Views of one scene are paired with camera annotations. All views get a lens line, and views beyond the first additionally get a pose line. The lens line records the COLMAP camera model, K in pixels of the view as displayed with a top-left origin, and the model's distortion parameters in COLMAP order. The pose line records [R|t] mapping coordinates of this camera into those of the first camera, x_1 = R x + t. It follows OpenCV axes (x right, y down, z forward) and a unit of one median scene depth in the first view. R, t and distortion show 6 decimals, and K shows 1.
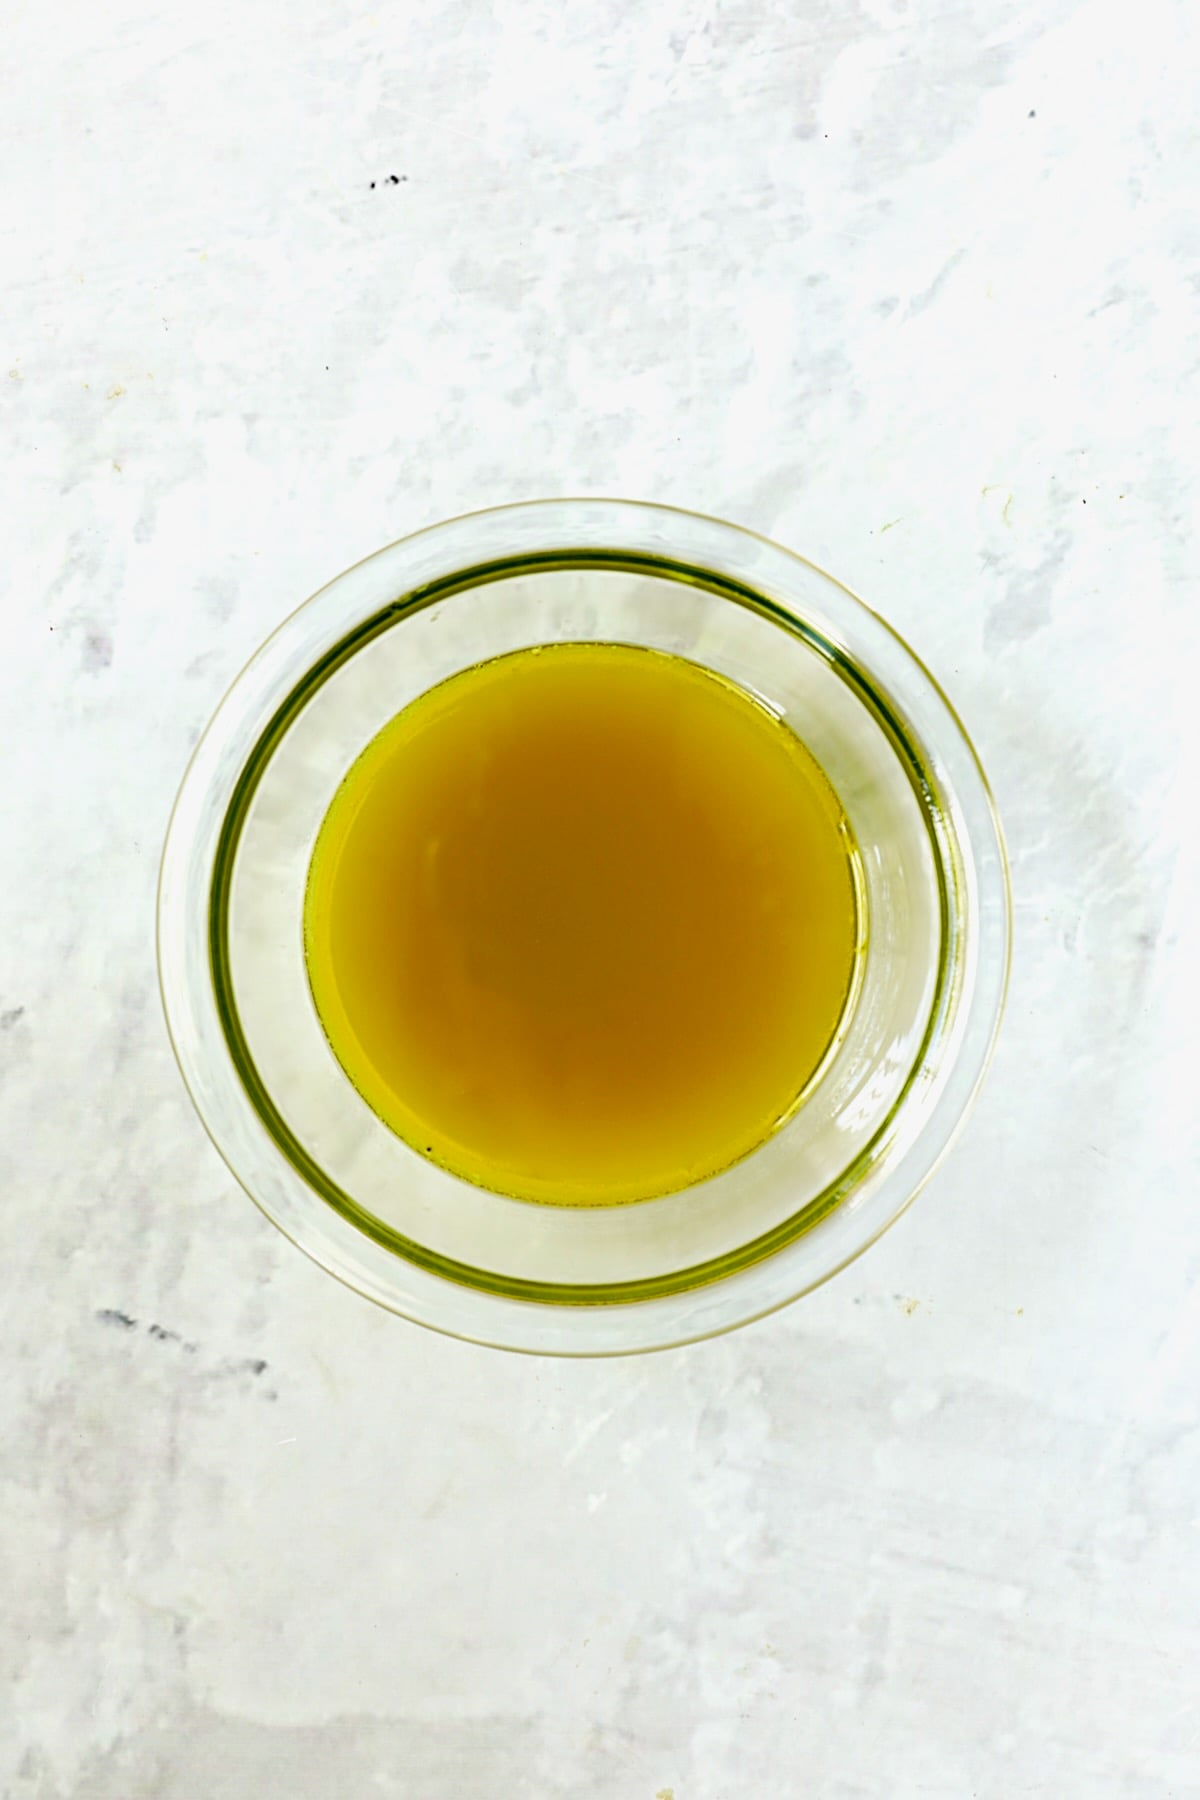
lens RADIAL K [[7661.8, 0, 592.4], [0, 7661.8, 892.5], [0, 0, 1]] dist [0.197465, 0.000000]
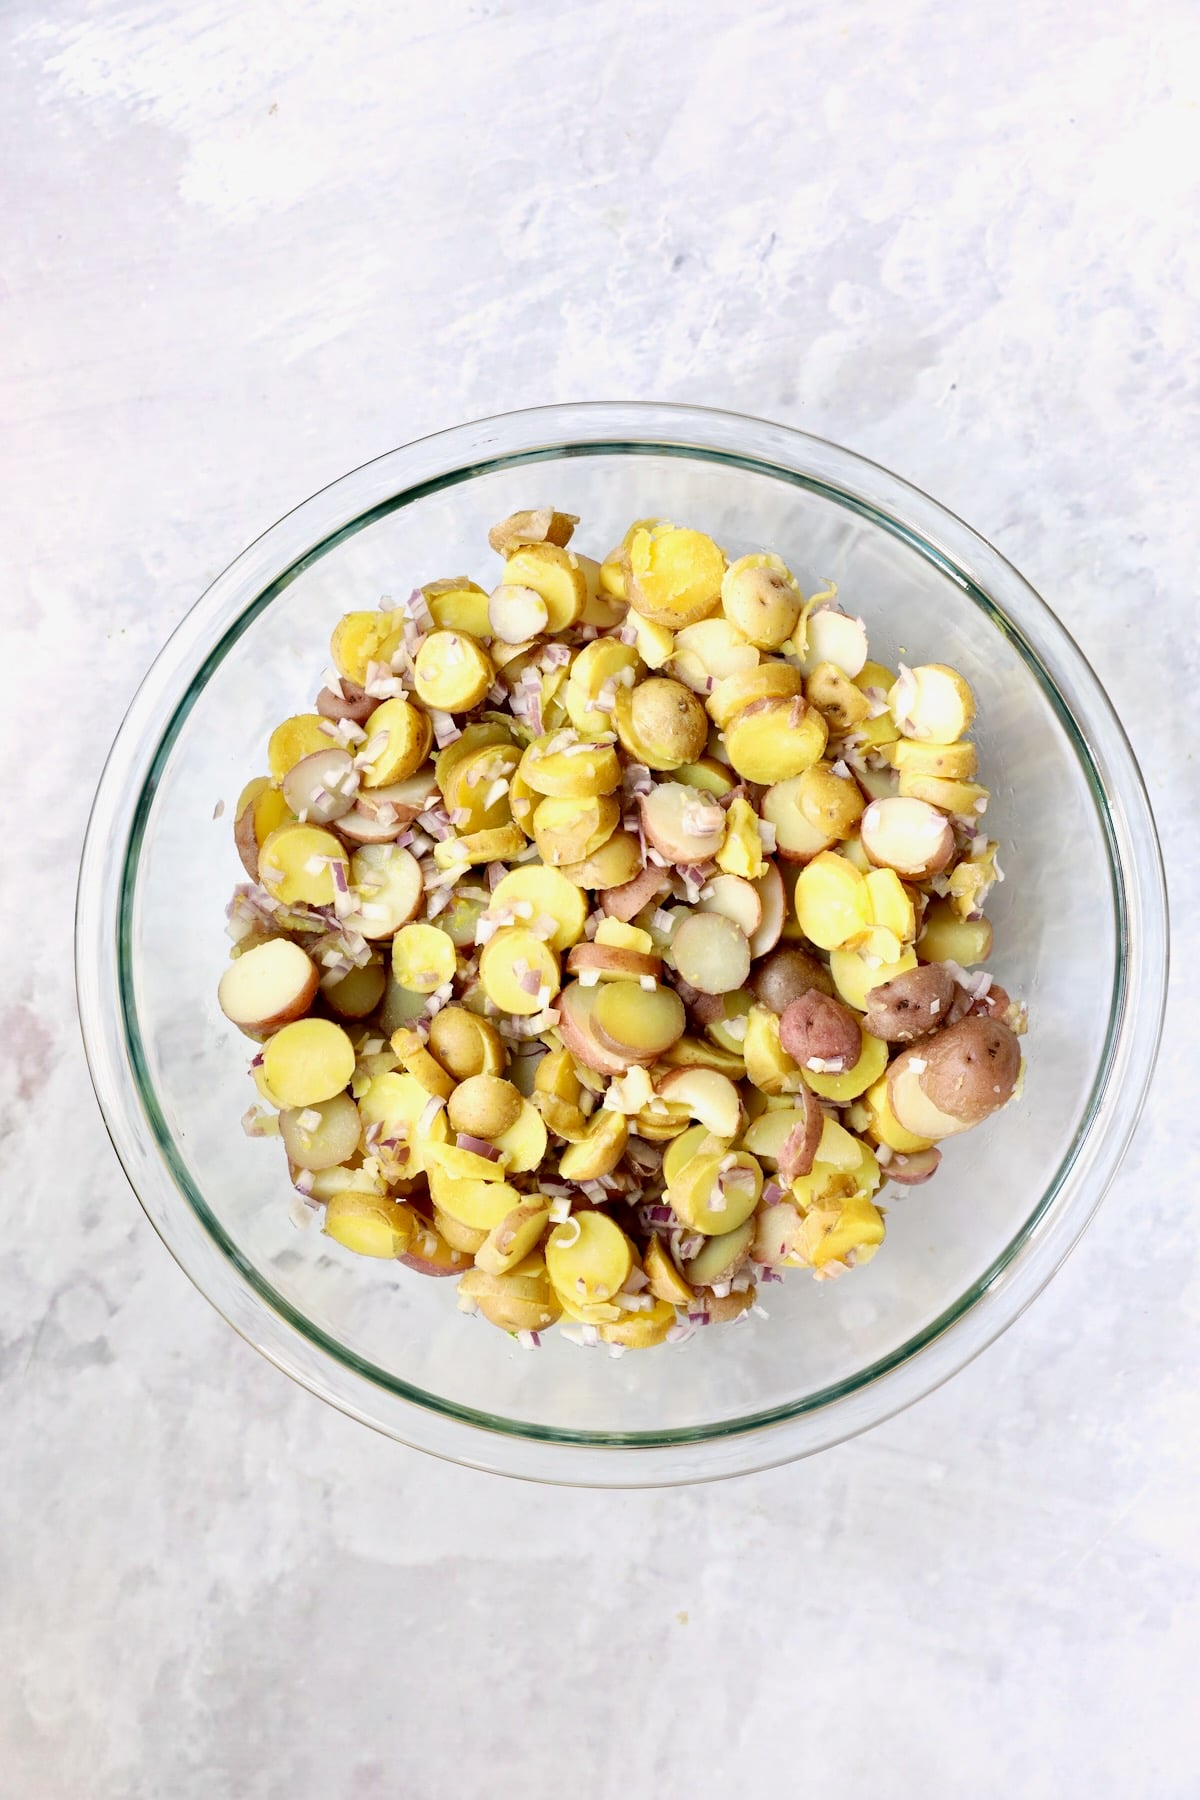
lens RADIAL K [[7661.8, 0, 588.4], [0, 7661.8, 852.7], [0, 0, 1]] dist [0.197465, 0.000000]
pose [[0.999987, 0.002731, -0.004368, -0.001641], [-0.002787, 0.999915, -0.012713, -0.000685], [0.004333, 0.012725, 0.999910, -0.366724]]
